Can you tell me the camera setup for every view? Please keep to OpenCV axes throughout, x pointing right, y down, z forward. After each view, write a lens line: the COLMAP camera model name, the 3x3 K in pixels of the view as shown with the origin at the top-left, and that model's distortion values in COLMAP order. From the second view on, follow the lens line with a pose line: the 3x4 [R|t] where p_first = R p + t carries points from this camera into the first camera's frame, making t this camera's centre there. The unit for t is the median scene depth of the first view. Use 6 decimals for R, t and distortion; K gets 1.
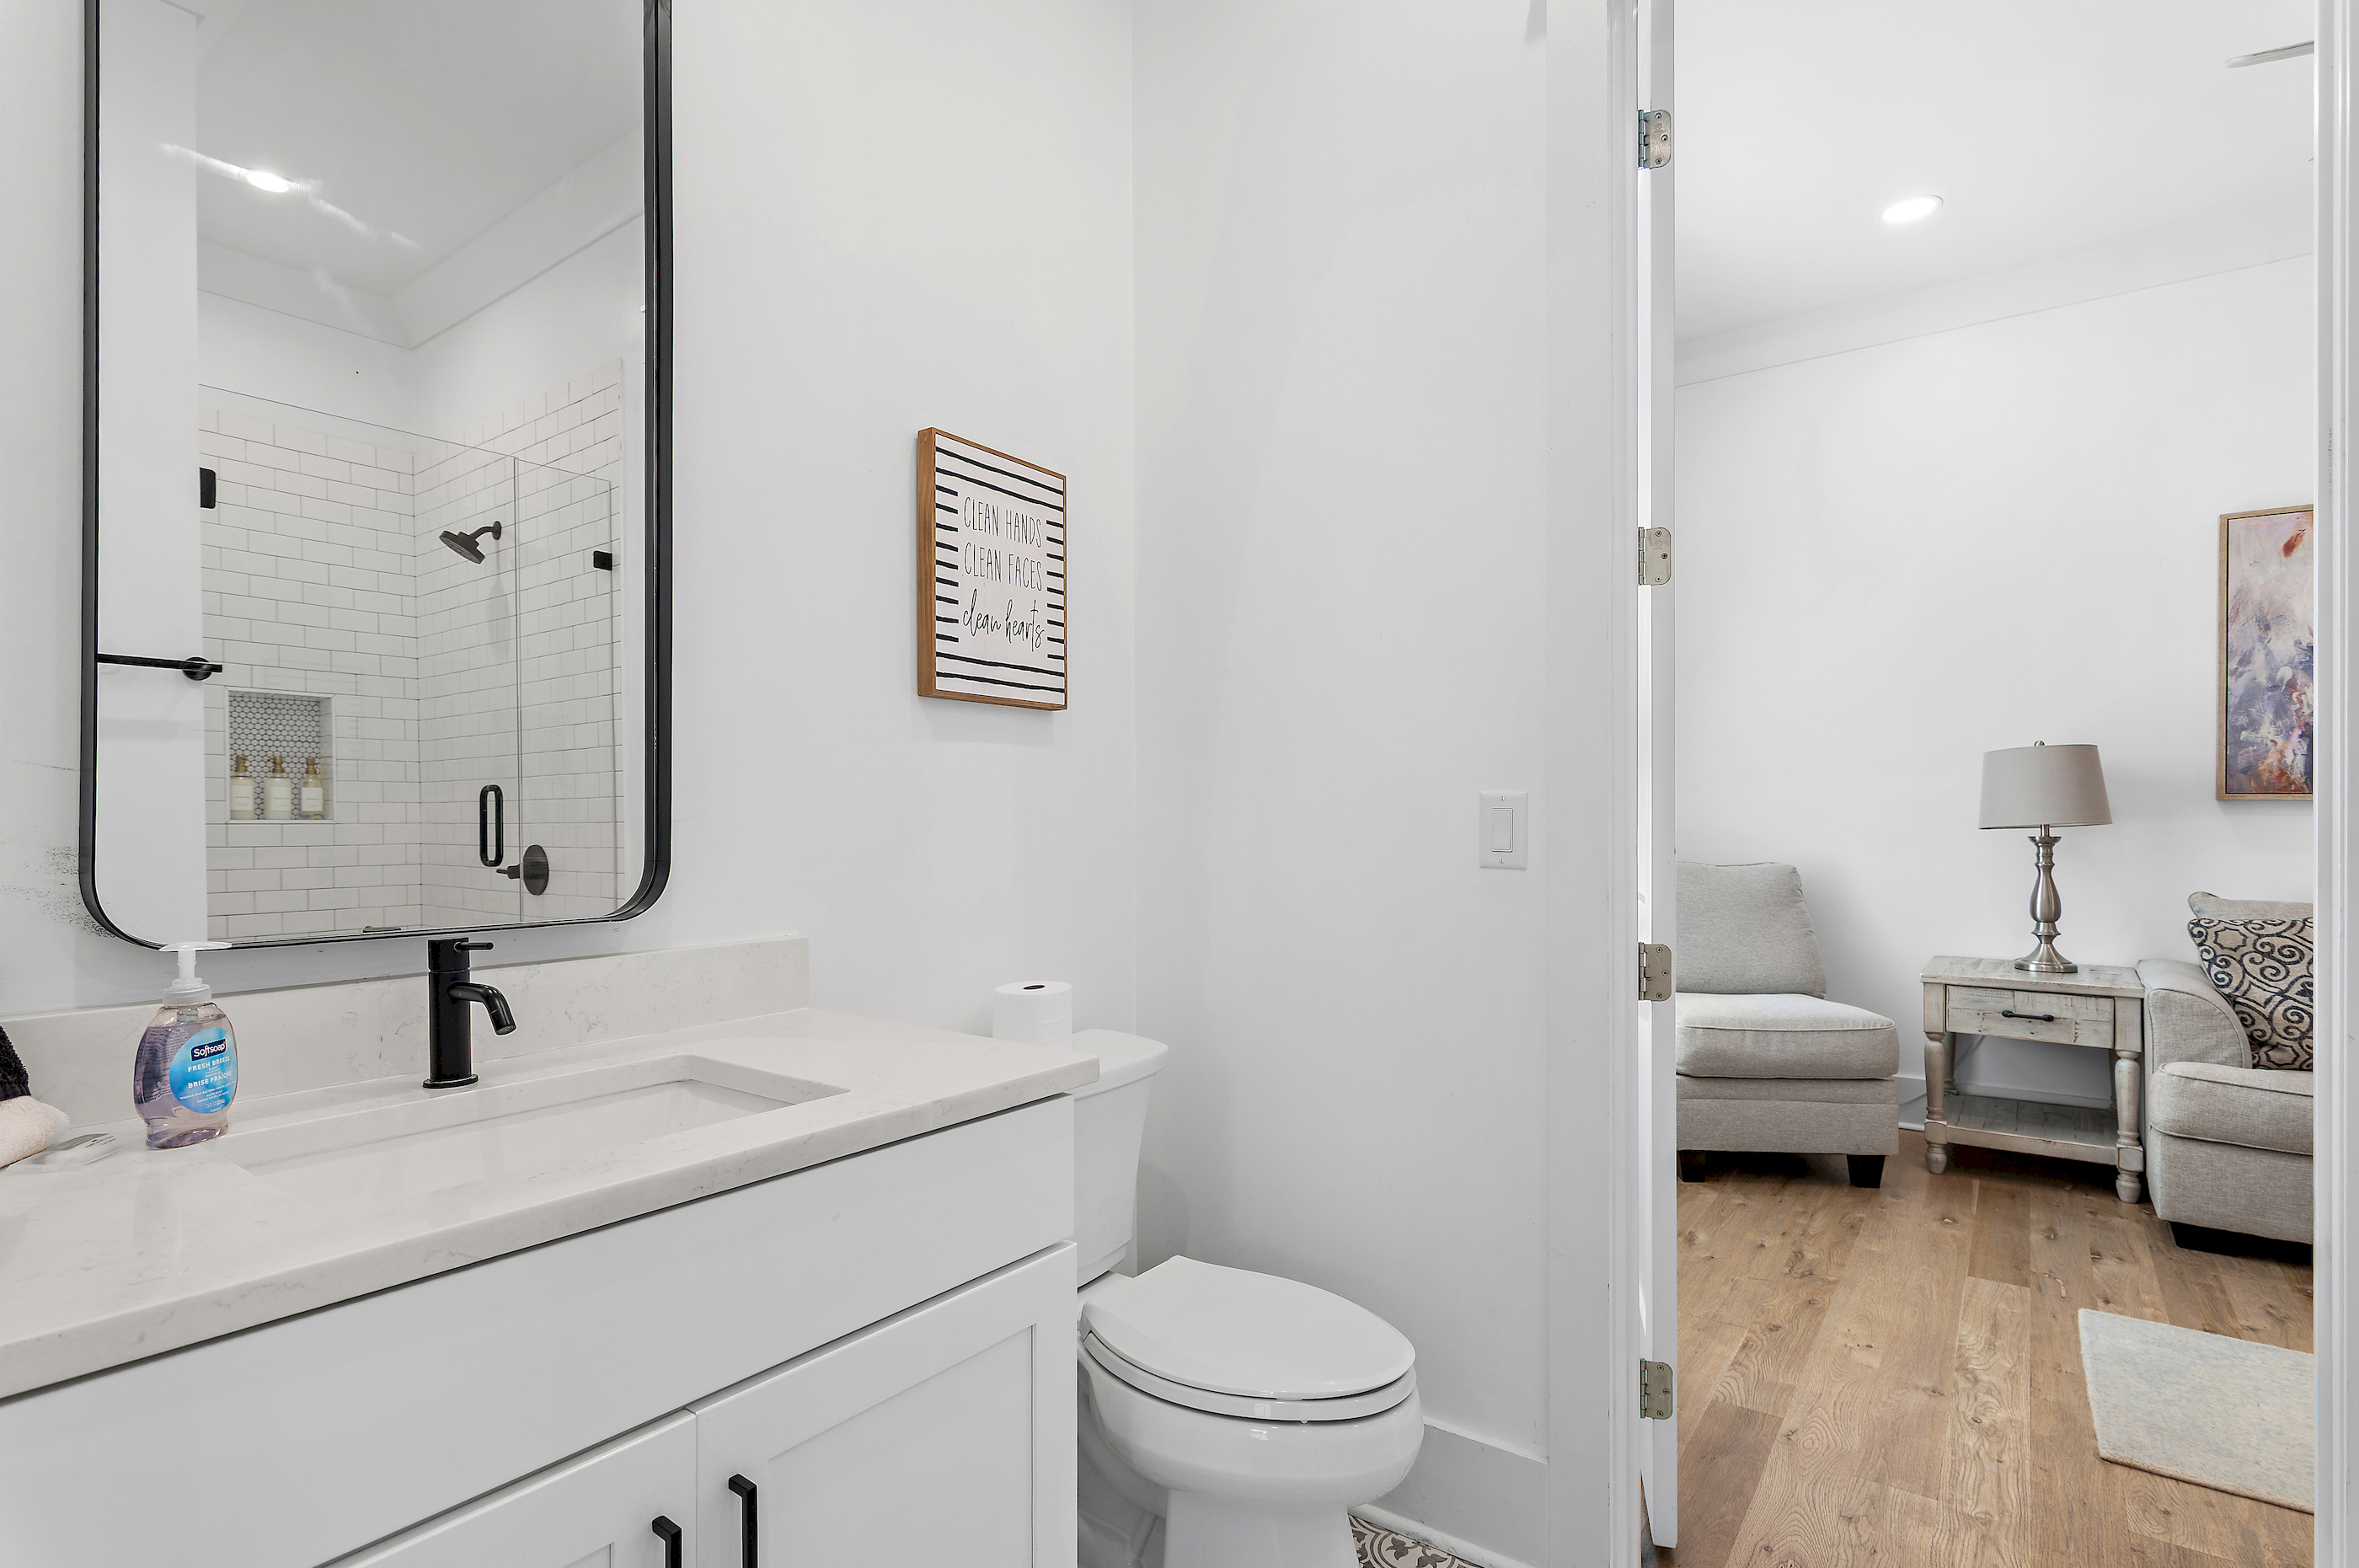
lens RADIAL K [[1160.1, 0, 1168.2], [0, 1160.1, 795.2], [0, 0, 1]] dist [-0.001596, -0.000265]
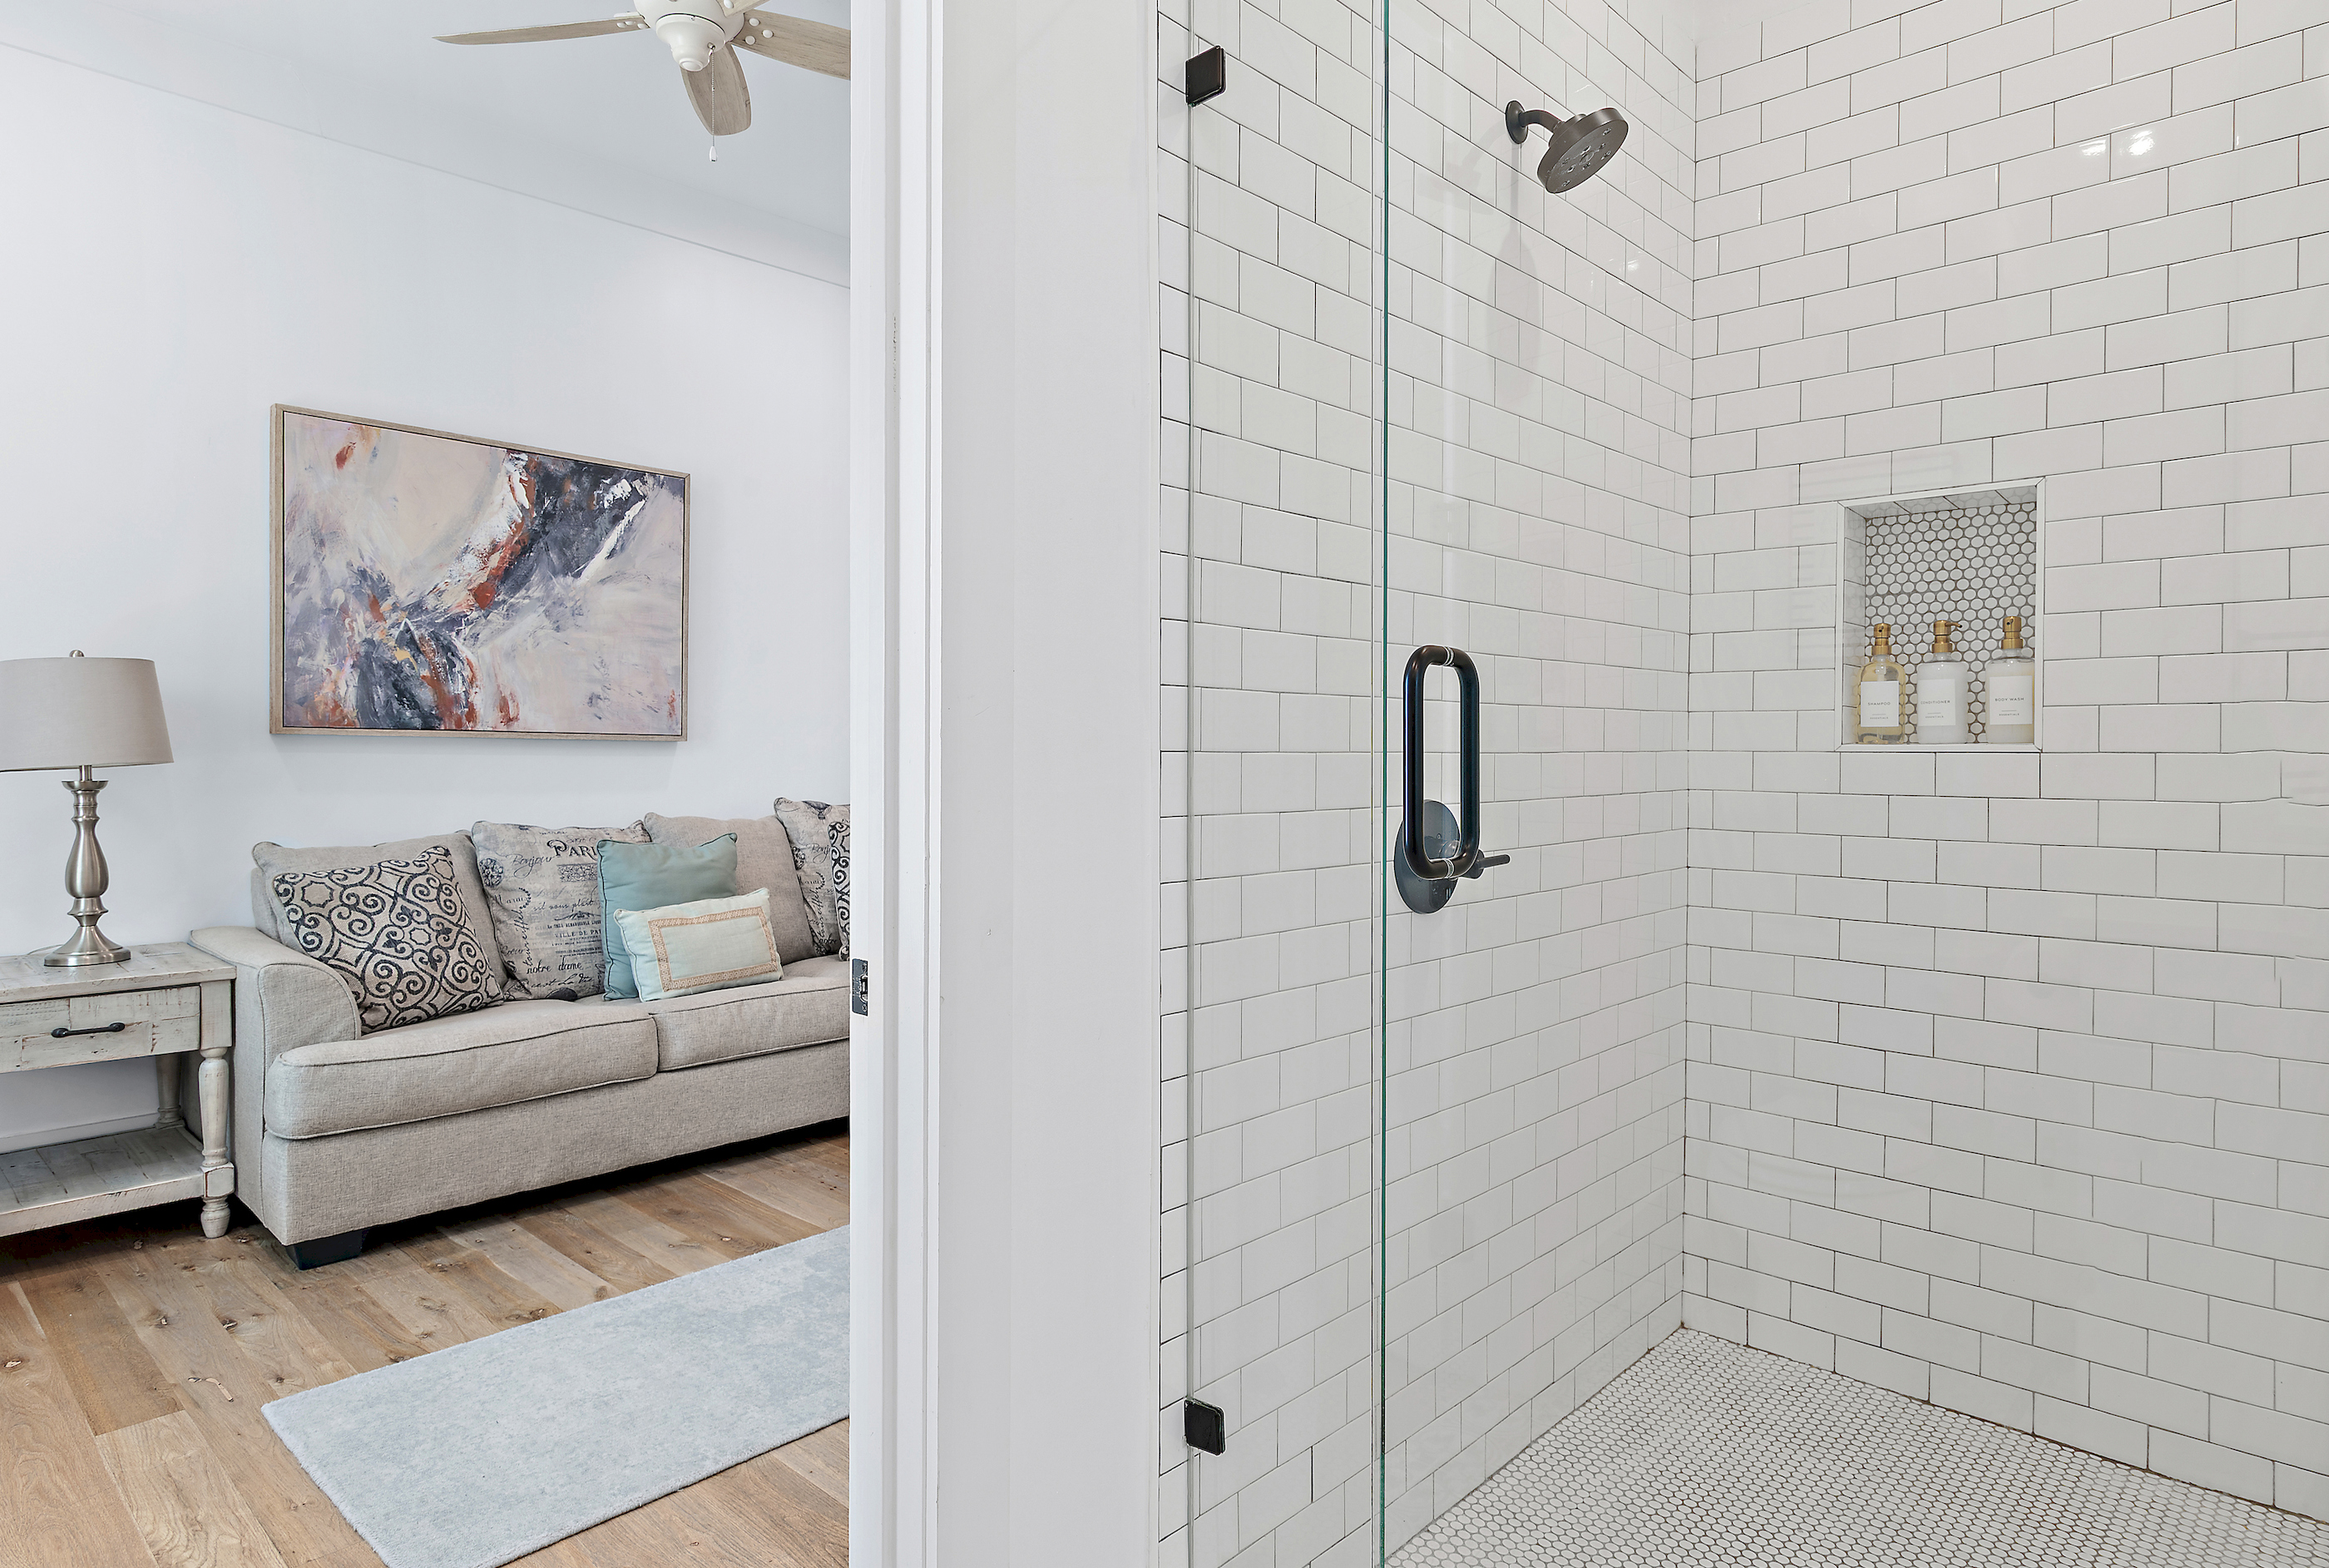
lens RADIAL K [[1332.6, 0, 1163.0], [0, 1332.6, 766.4], [0, 0, 1]] dist [0.000325, -0.001810]
pose [[0.126481, -0.011539, 0.991902, 0.005094], [-0.015563, 0.999786, 0.013615, 0.004822], [-0.991847, -0.017159, 0.126275, 0.245077]]
